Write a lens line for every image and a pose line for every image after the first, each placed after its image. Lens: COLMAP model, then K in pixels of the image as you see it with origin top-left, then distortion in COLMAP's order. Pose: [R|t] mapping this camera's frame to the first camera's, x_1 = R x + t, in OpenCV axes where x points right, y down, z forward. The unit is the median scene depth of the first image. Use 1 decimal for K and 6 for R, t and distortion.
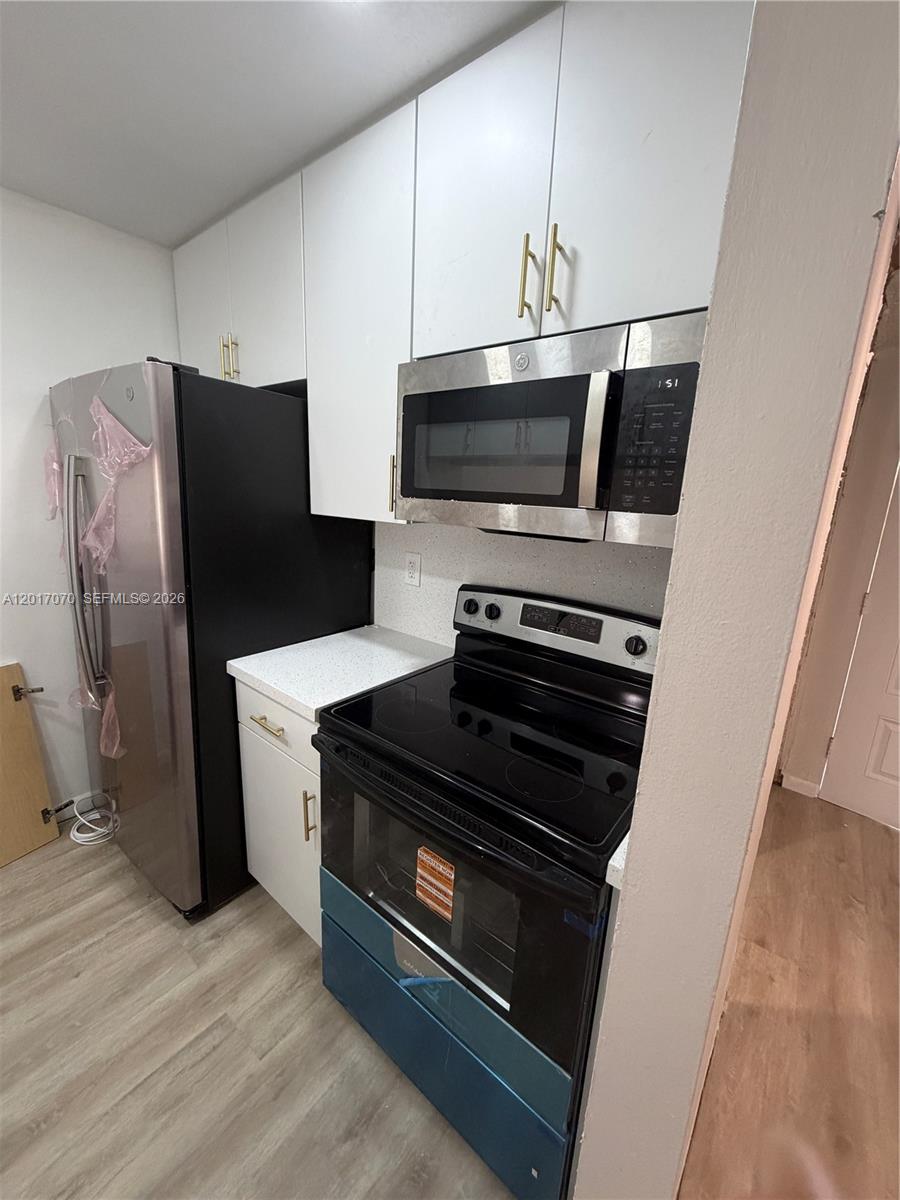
lens RADIAL K [[479.9, 0, 445.5], [0, 479.9, 599.3], [0, 0, 1]] dist [-0.002280, -0.000505]
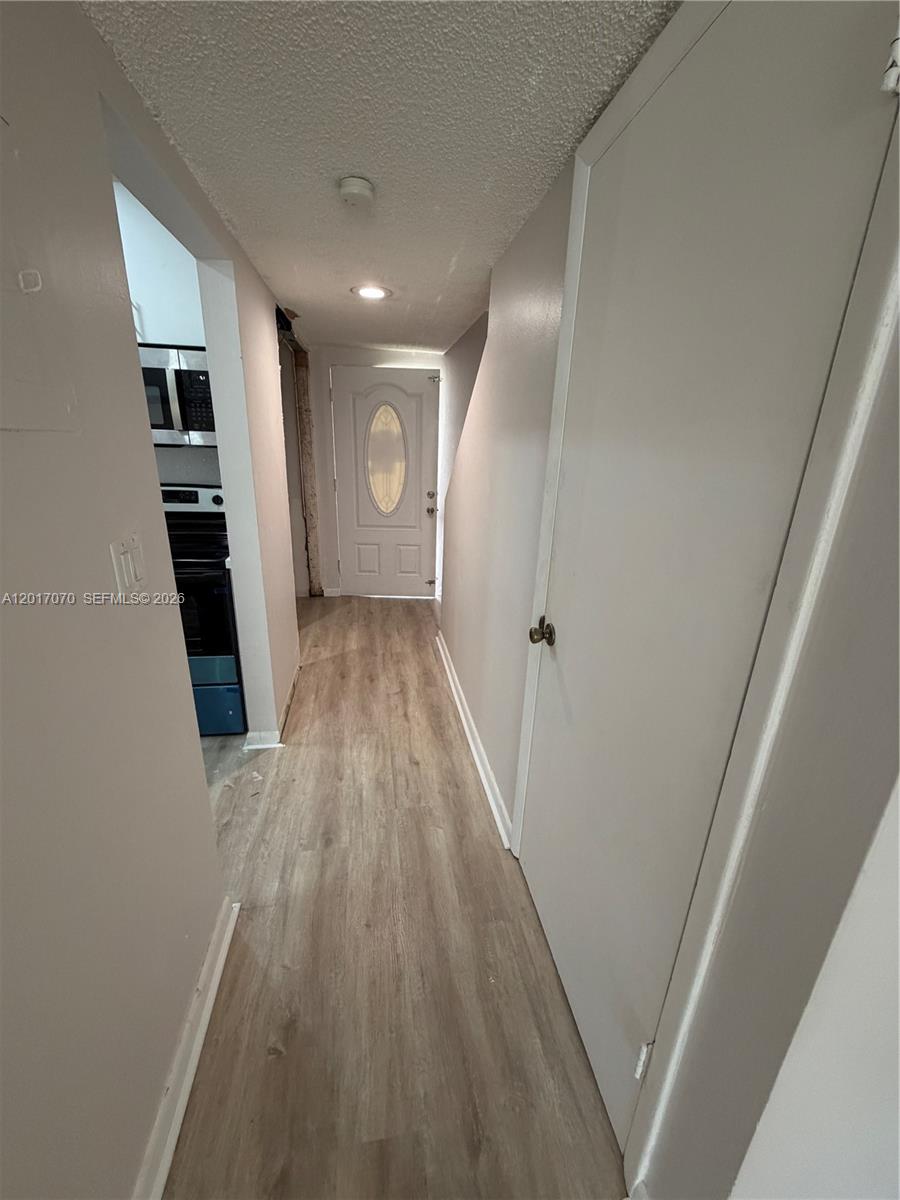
lens RADIAL K [[479.9, 0, 444.6], [0, 479.9, 610.0], [0, 0, 1]] dist [-0.002280, -0.000505]
pose [[0.680821, -0.263092, 0.683568, -0.467470], [0.172081, 0.964594, 0.199864, 0.297885], [-0.711948, -0.018443, 0.701990, -1.148719]]
